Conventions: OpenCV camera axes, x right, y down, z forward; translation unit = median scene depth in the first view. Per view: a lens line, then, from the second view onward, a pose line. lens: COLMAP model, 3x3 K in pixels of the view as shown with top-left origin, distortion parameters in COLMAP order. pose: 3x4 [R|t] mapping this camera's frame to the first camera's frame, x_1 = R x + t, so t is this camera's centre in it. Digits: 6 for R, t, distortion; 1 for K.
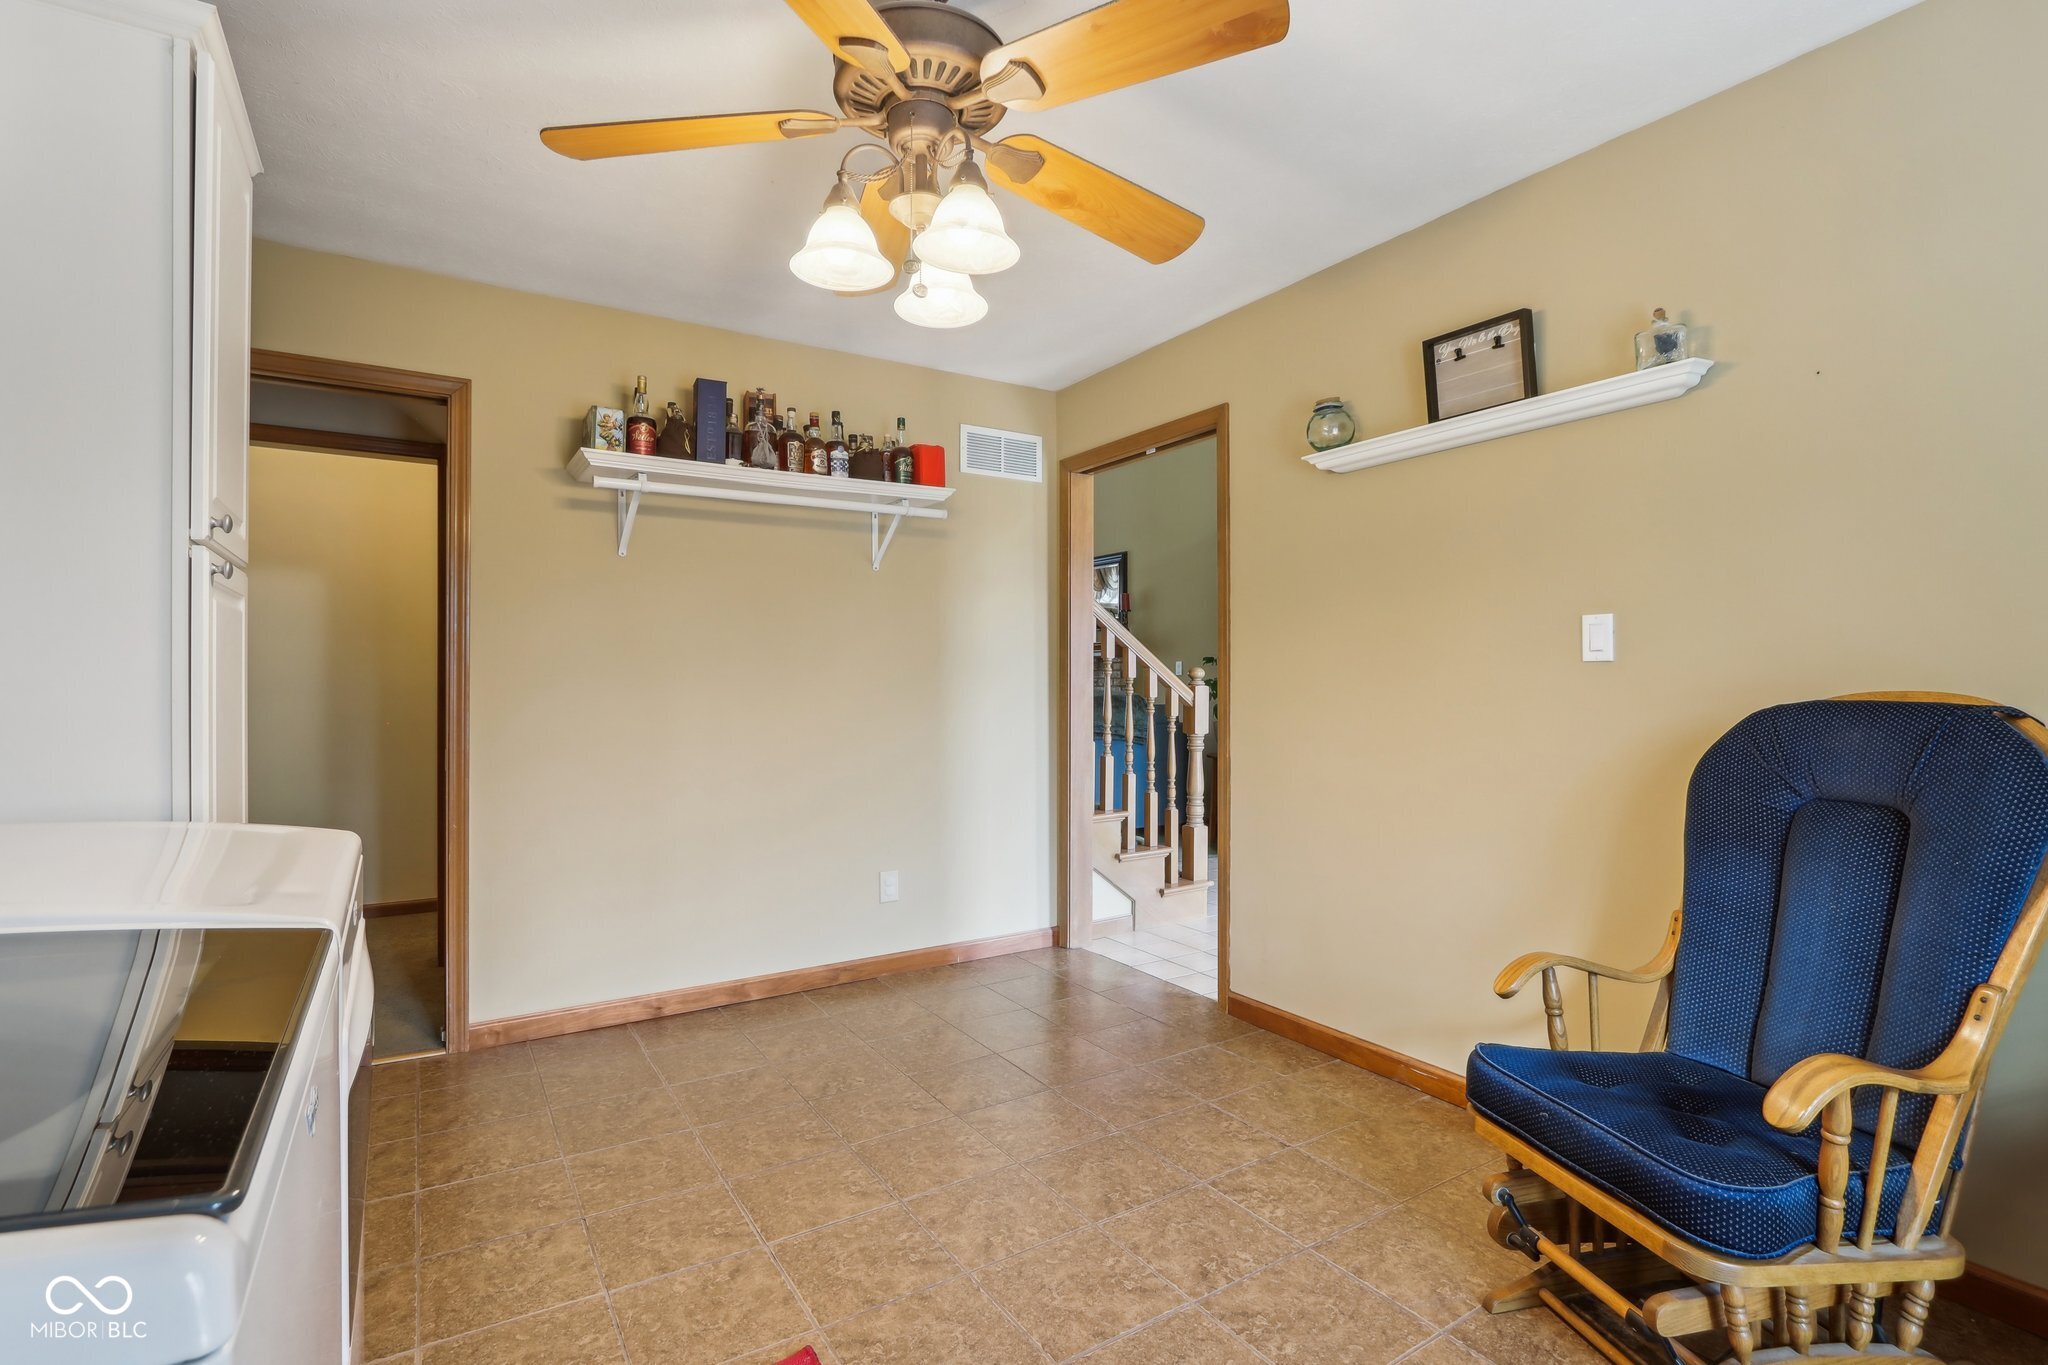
lens RADIAL K [[970.0, 0, 1024.0], [0, 970.0, 682.5], [0, 0, 1]] dist [-0.004207, -0.000521]
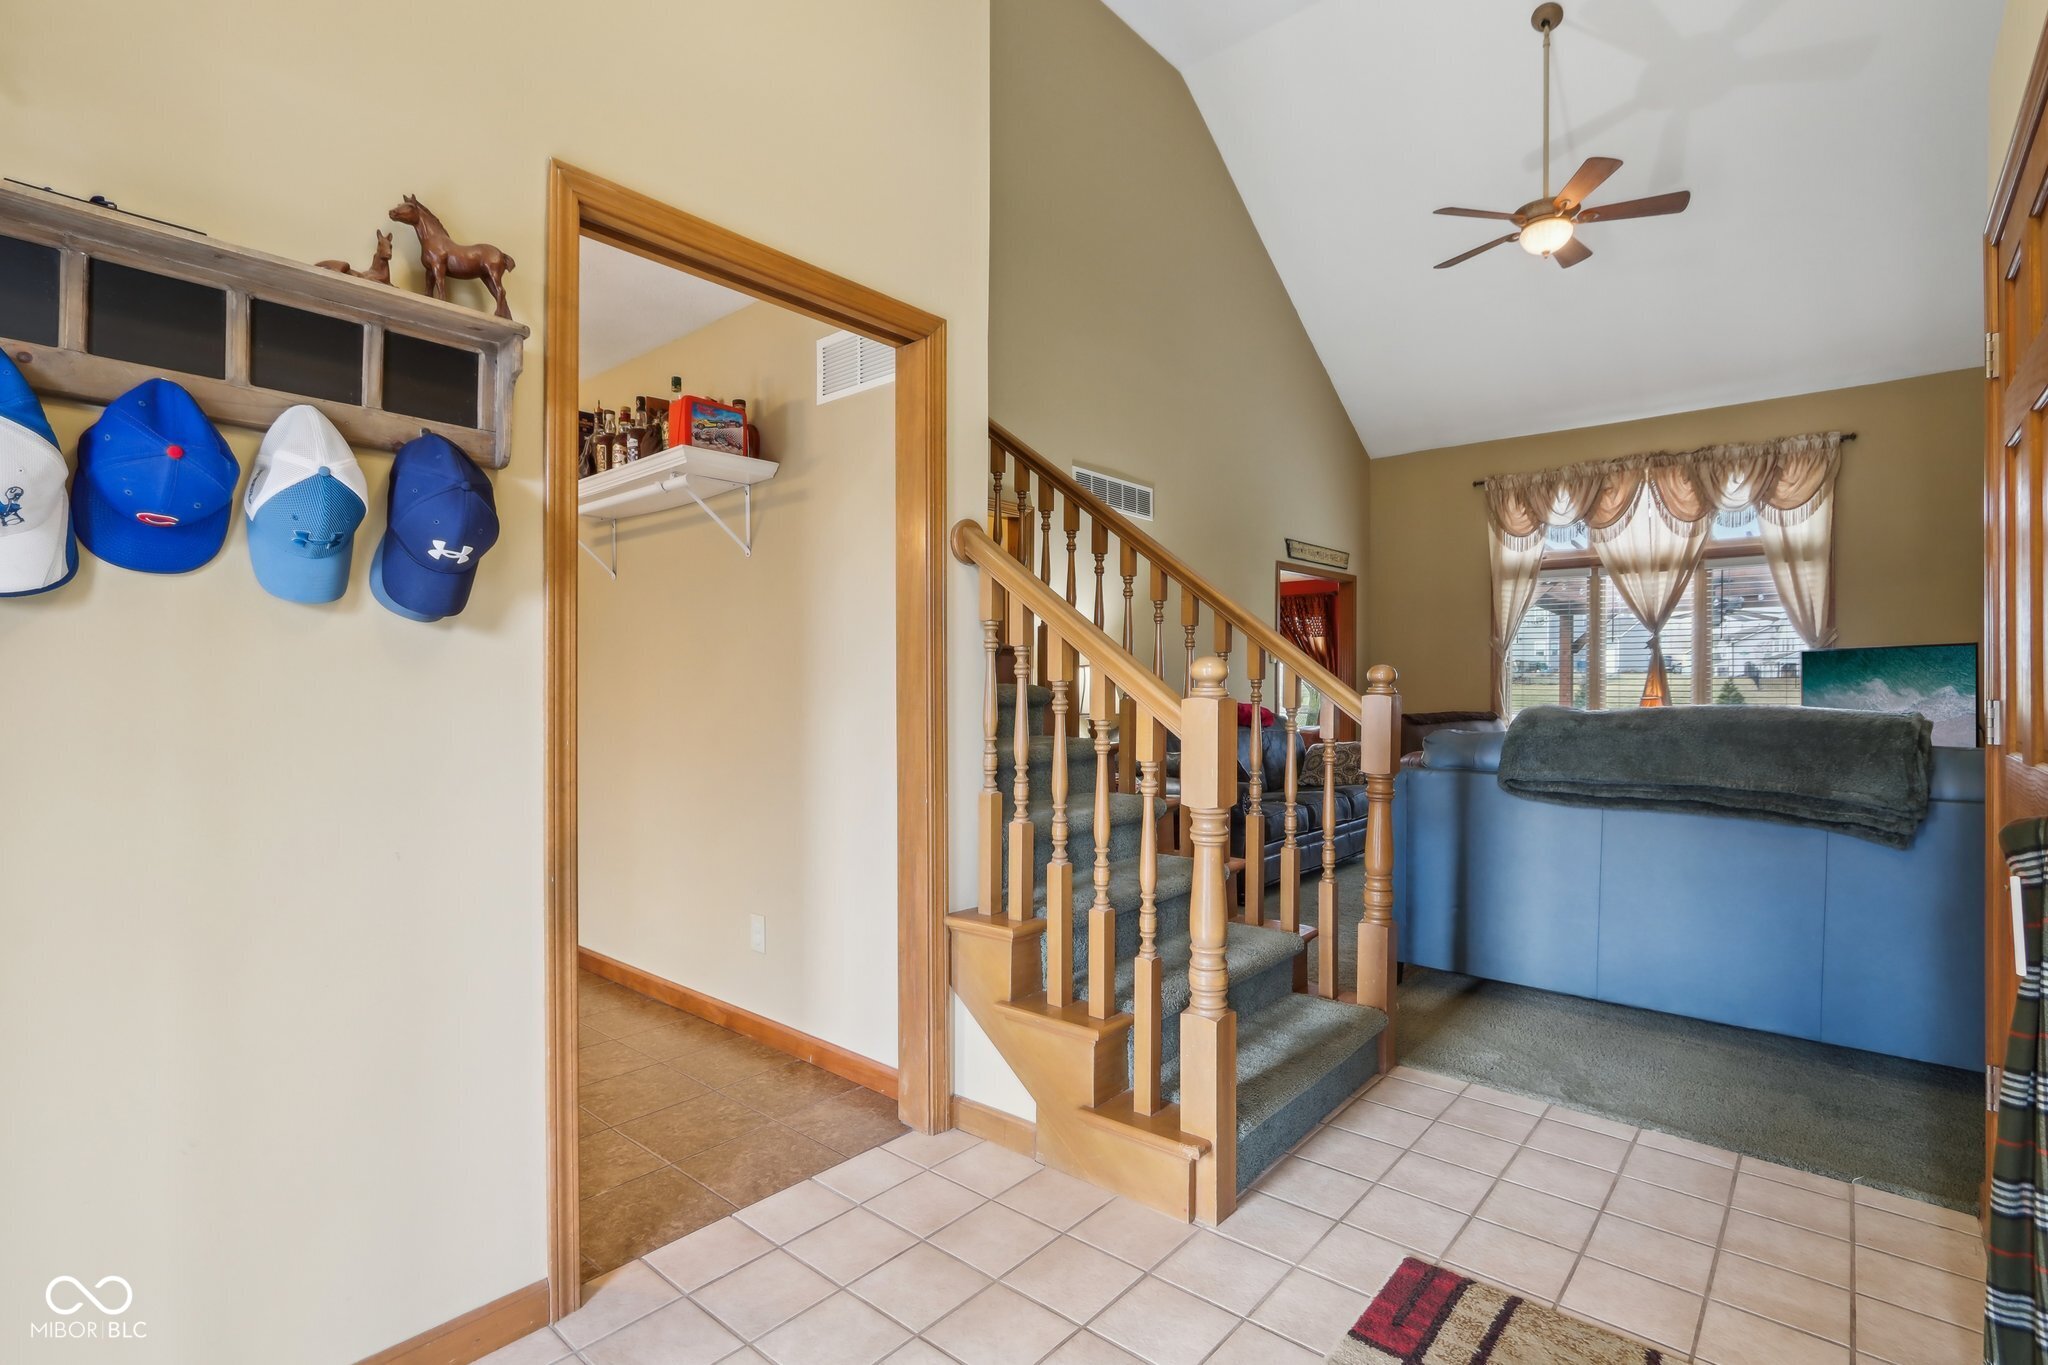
lens RADIAL K [[952.1, 0, 1024.0], [0, 952.1, 682.5], [0, 0, 1]] dist [-0.002063, -0.000098]
pose [[0.285060, 0.000771, -0.958509, 0.615589], [0.002036, 0.999997, 0.001410, -0.004950], [0.958508, -0.002354, 0.285057, 0.852845]]
